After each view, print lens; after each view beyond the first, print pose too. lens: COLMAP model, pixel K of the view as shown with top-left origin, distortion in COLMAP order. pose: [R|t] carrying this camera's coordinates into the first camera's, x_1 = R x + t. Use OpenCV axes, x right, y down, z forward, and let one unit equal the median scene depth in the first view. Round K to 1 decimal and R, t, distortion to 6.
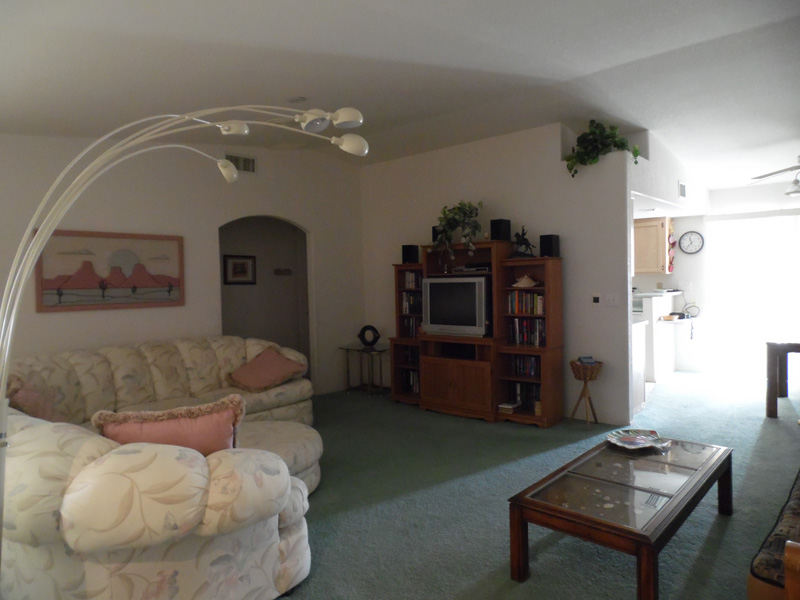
lens RADIAL K [[539.8, 0, 401.4], [0, 539.8, 301.2], [0, 0, 1]] dist [-0.005301, -0.001702]
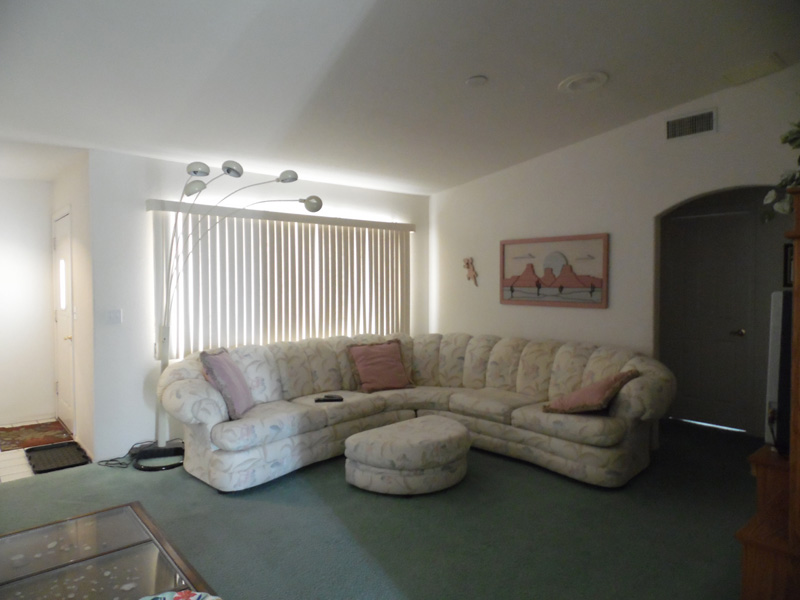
lens RADIAL K [[539.8, 0, 401.3], [0, 539.8, 296.4], [0, 0, 1]] dist [-0.005301, -0.001702]
pose [[-0.141121, 0.049338, -0.988762, 0.599560], [-0.036052, 0.997839, 0.054936, -0.055006], [0.989336, 0.043399, -0.139037, 0.850310]]
